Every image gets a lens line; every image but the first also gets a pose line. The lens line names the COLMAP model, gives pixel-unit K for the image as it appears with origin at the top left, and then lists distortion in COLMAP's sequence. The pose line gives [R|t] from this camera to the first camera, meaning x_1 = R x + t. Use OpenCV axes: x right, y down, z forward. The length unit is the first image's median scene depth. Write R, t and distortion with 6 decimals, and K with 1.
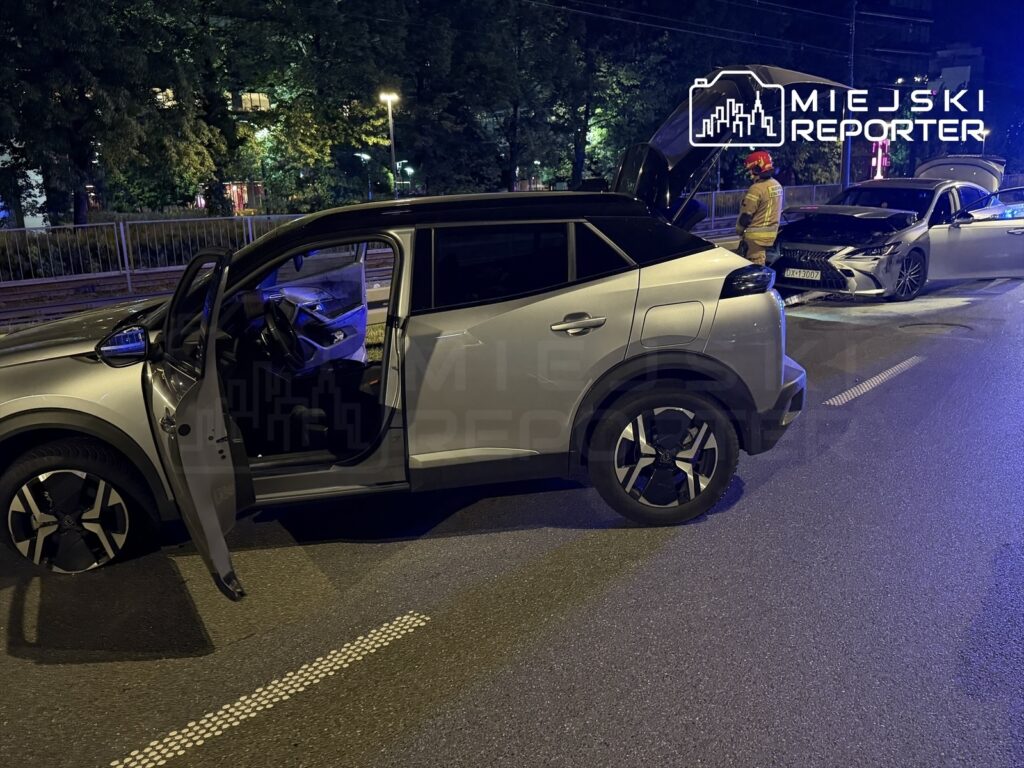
lens RADIAL K [[862.4, 0, 512.0], [0, 862.4, 384.0], [0, 0, 1]] dist [0.140173, -0.262620]
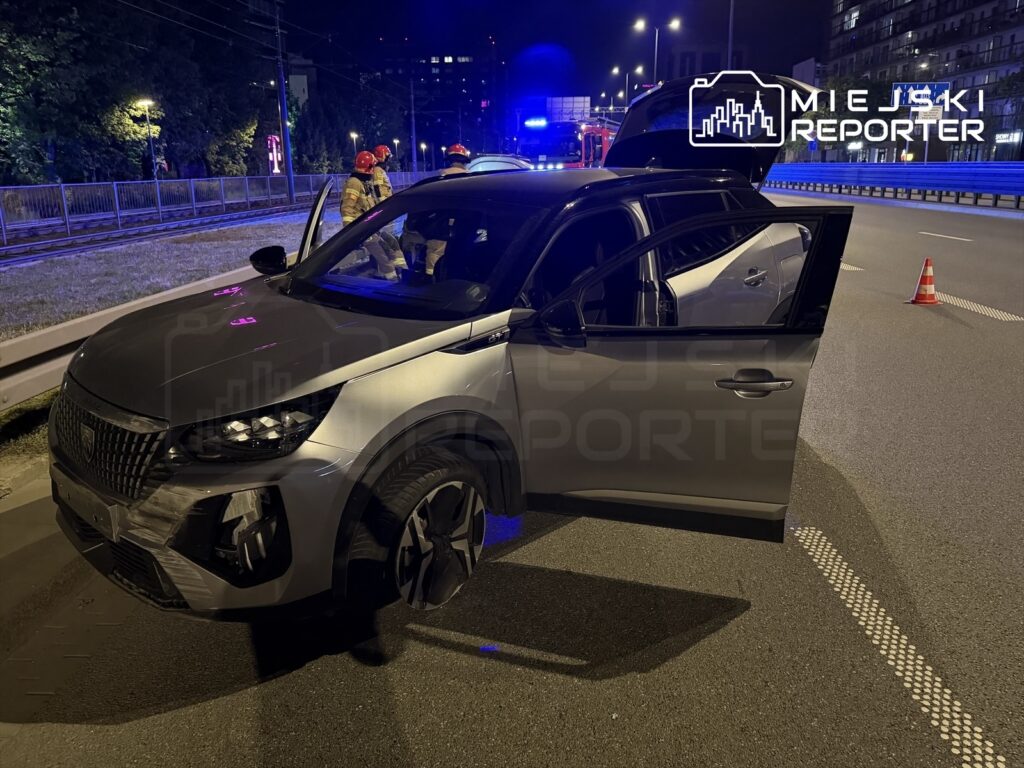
lens RADIAL K [[815.7, 0, 508.4], [0, 815.7, 369.6], [0, 0, 1]] dist [0.070941, -0.077319]
pose [[0.781992, -0.121592, 0.611313, -1.219340], [0.117517, 0.991959, 0.046976, -0.050894], [-0.612109, 0.035105, 0.789994, 0.454177]]
